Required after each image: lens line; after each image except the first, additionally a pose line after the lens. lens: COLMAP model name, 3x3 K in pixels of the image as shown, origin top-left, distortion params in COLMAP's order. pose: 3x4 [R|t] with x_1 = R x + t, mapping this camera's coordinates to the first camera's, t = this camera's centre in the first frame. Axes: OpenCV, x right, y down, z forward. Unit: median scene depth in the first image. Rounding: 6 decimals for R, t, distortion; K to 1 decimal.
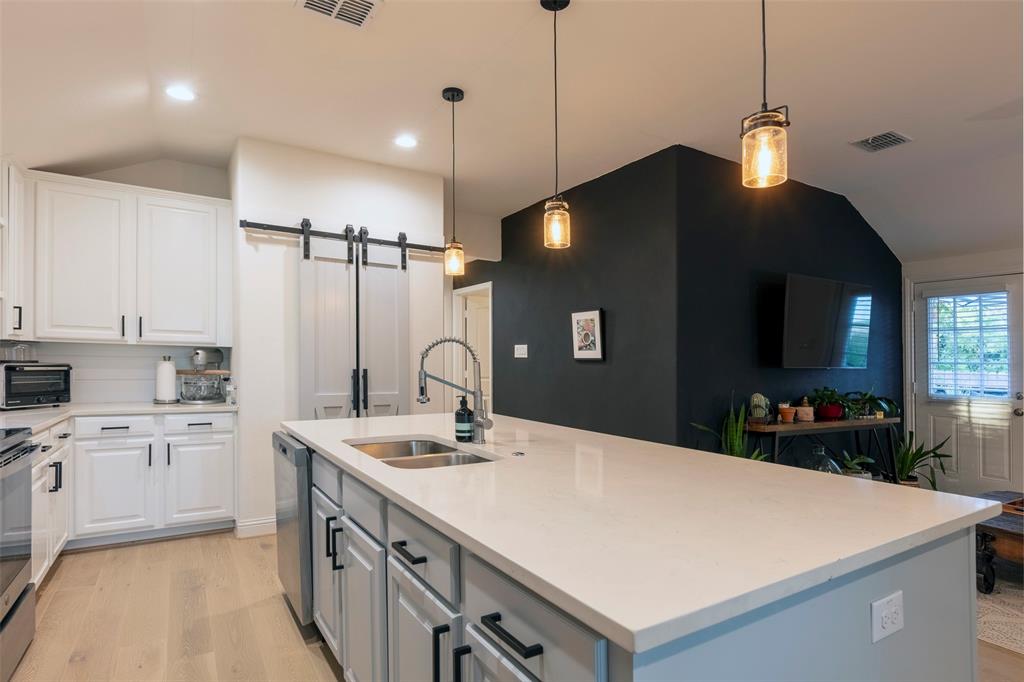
lens RADIAL K [[534.8, 0, 490.8], [0, 534.8, 371.6], [0, 0, 1]] dist [0.004314, -0.003865]
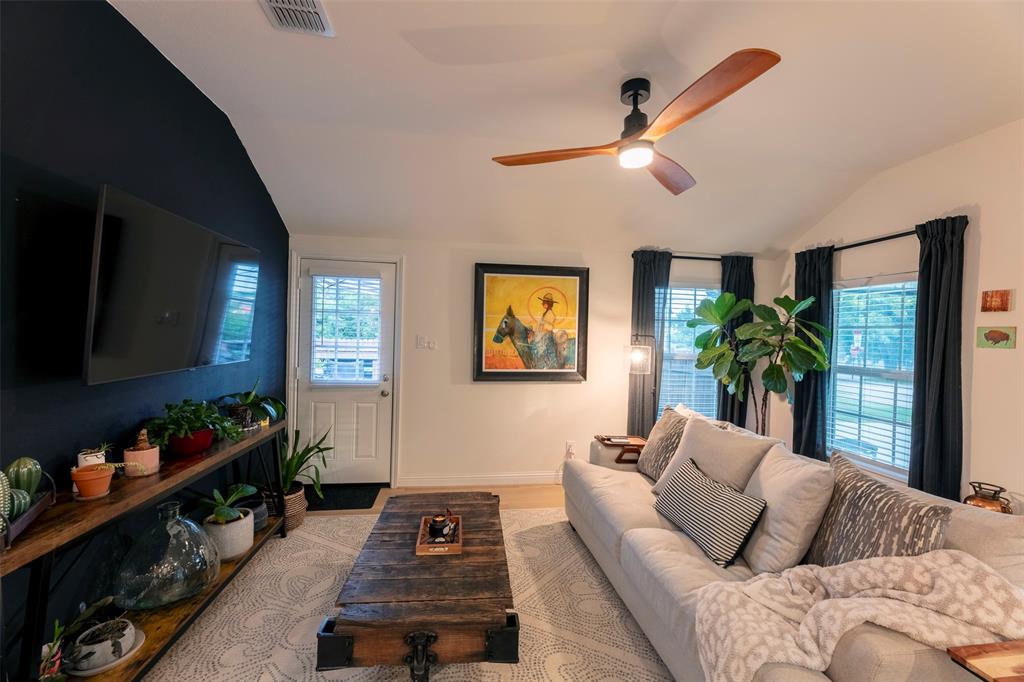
lens RADIAL K [[412.6, 0, 522.0], [0, 412.6, 341.9], [0, 0, 1]] dist [-0.003453, 0.001311]
pose [[0.366217, -0.024432, 0.930209, 0.352404], [-0.007180, 0.999551, 0.029081, -0.058631], [-0.930502, -0.017329, 0.365877, 0.504540]]
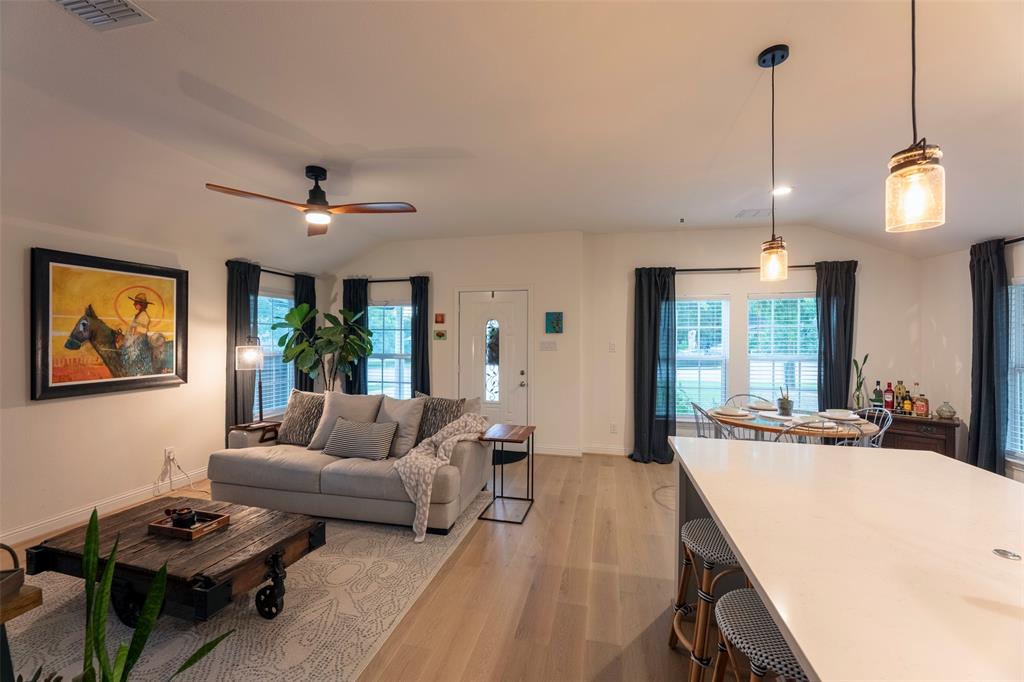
lens RADIAL K [[412.6, 0, 511.7], [0, 412.6, 338.5], [0, 0, 1]] dist [-0.003453, 0.001311]
pose [[-0.724636, -0.014479, 0.688980, 0.073981], [-0.004336, 0.999855, 0.016451, -0.065151], [-0.689118, 0.008934, -0.724594, 0.906192]]
